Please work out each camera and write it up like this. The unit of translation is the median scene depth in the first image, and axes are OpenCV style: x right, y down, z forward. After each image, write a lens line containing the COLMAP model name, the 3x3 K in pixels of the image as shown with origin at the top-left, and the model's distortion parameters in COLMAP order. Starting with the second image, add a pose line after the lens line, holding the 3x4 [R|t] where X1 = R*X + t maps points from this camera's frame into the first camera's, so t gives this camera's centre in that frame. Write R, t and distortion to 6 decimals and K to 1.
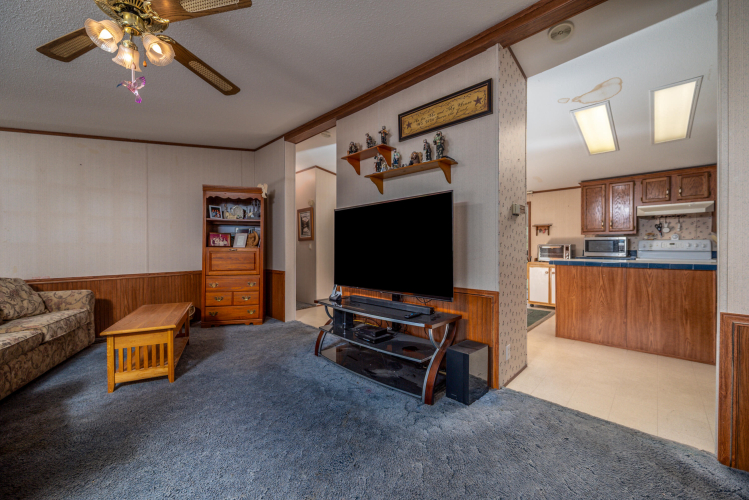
lens RADIAL K [[293.9, 0, 377.4], [0, 293.9, 249.8], [0, 0, 1]] dist [-0.001682, 0.000128]
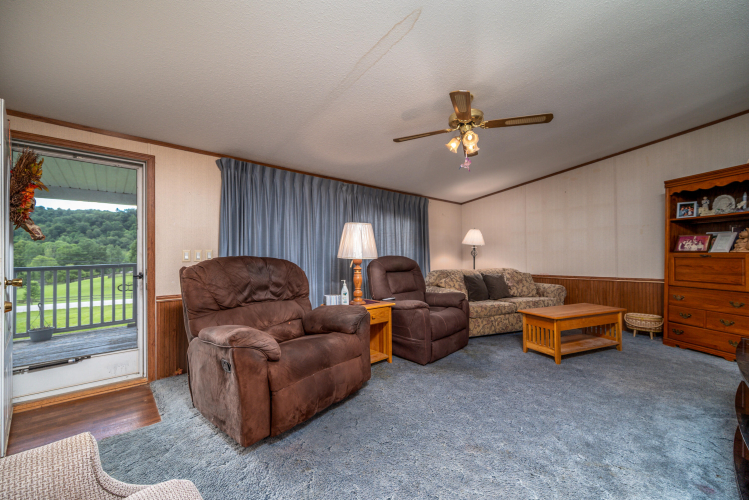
lens RADIAL K [[293.9, 0, 372.8], [0, 293.9, 250.9], [0, 0, 1]] dist [-0.001682, 0.000128]
pose [[-0.078268, -0.014574, -0.996826, 0.512059], [-0.000279, 0.999893, -0.014597, -0.000281], [0.996932, -0.000864, -0.078264, 0.293247]]
